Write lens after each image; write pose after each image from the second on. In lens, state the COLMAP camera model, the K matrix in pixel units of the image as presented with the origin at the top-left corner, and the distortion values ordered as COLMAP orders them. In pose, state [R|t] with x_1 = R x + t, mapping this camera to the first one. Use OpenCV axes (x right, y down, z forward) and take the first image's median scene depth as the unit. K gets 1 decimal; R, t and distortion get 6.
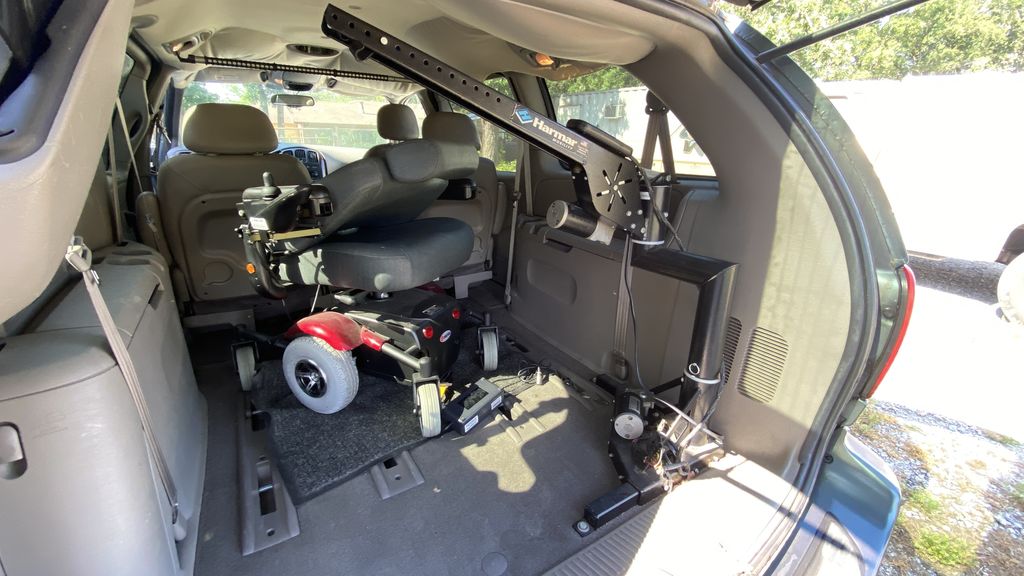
lens RADIAL K [[421.3, 0, 512.0], [0, 421.3, 288.0], [0, 0, 1]] dist [0.024188, -0.023480]
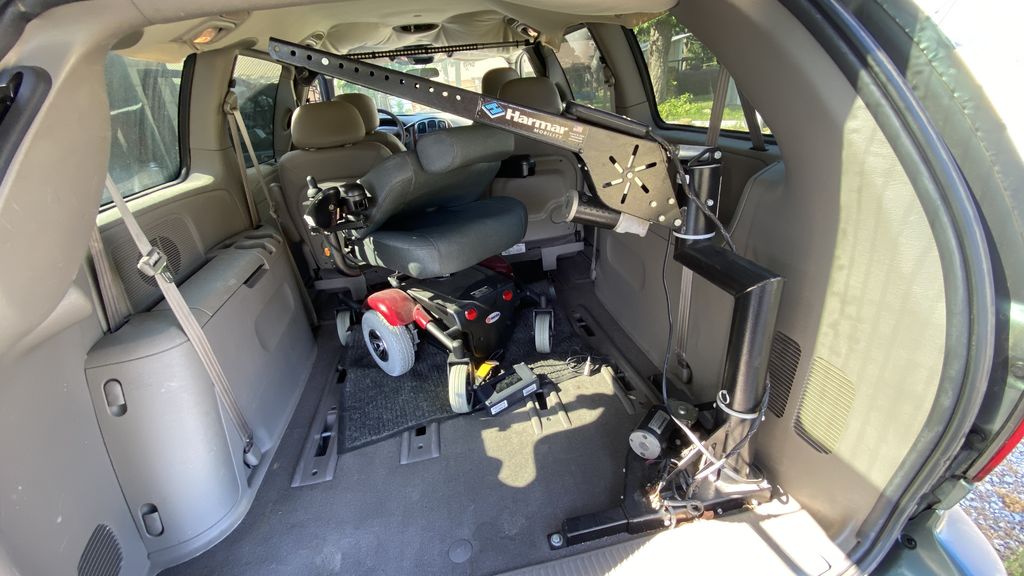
lens RADIAL K [[421.3, 0, 512.0], [0, 421.3, 288.0], [0, 0, 1]] dist [0.024188, -0.023480]
pose [[0.921698, 0.063917, -0.382607, 0.315472], [-0.015230, 0.991534, 0.128953, -0.104330], [0.387610, -0.113029, 0.914868, 0.102237]]
